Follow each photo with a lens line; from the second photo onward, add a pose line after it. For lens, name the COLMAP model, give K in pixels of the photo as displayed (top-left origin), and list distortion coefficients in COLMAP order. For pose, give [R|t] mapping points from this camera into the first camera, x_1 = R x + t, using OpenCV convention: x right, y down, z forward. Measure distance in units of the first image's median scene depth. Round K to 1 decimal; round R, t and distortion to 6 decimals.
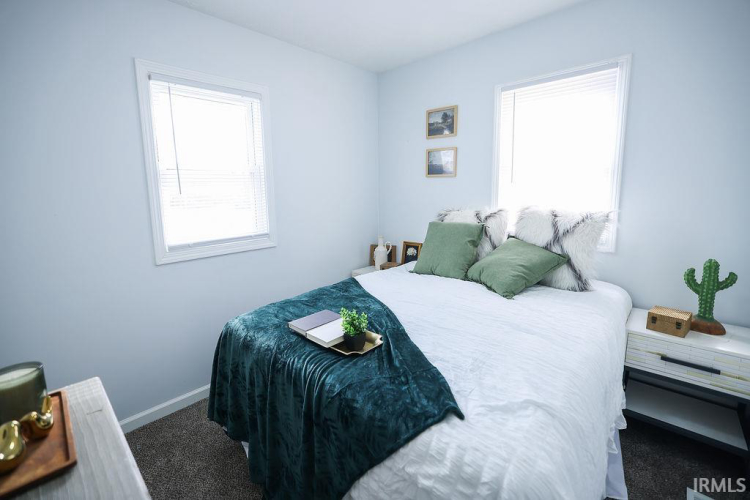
lens RADIAL K [[325.8, 0, 374.4], [0, 325.8, 241.1], [0, 0, 1]] dist [-0.048420, 0.022227]
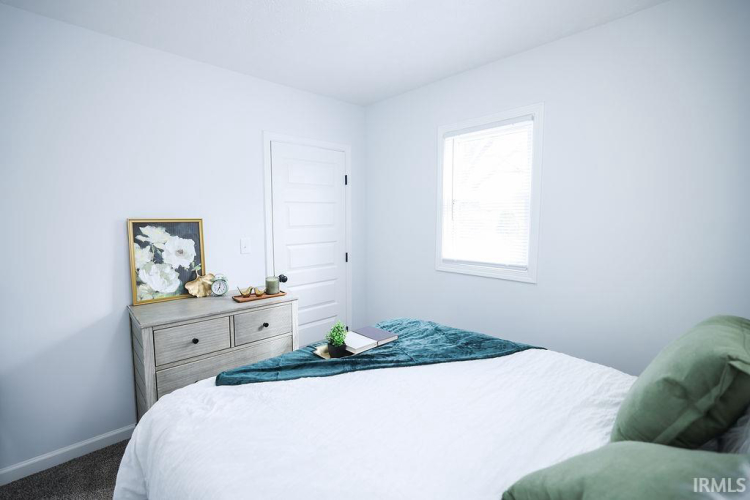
lens RADIAL K [[343.7, 0, 375.4], [0, 343.7, 242.0], [0, 0, 1]] dist [-0.002399, -0.000091]
pose [[-0.064980, 0.107518, -0.992077, 0.644283], [-0.137077, 0.983792, 0.115598, -0.144901], [0.988427, 0.143502, -0.049188, 0.632228]]
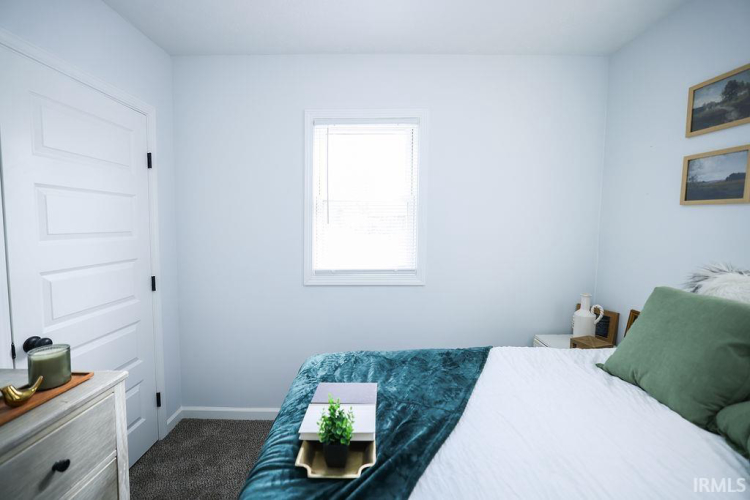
lens RADIAL K [[325.8, 0, 374.4], [0, 325.8, 241.1], [0, 0, 1]] dist [-0.048420, 0.022227]
pose [[0.680811, 0.068262, -0.729271, 0.248979], [-0.126011, 0.991719, -0.024810, -0.065626], [0.721538, 0.108787, 0.683775, 0.299902]]
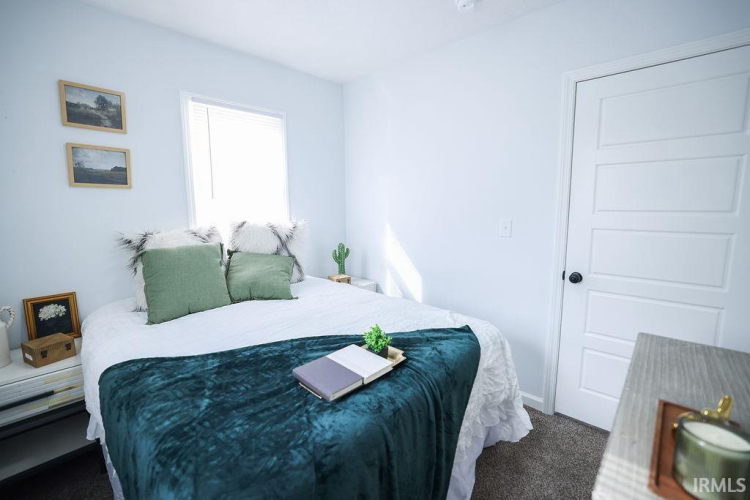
lens RADIAL K [[325.8, 0, 374.4], [0, 325.8, 241.1], [0, 0, 1]] dist [-0.048420, 0.022227]
pose [[0.011567, -0.106742, 0.994219, -0.560785], [0.153994, 0.982614, 0.103704, -0.080107], [-0.988004, 0.151905, 0.027804, 0.509463]]
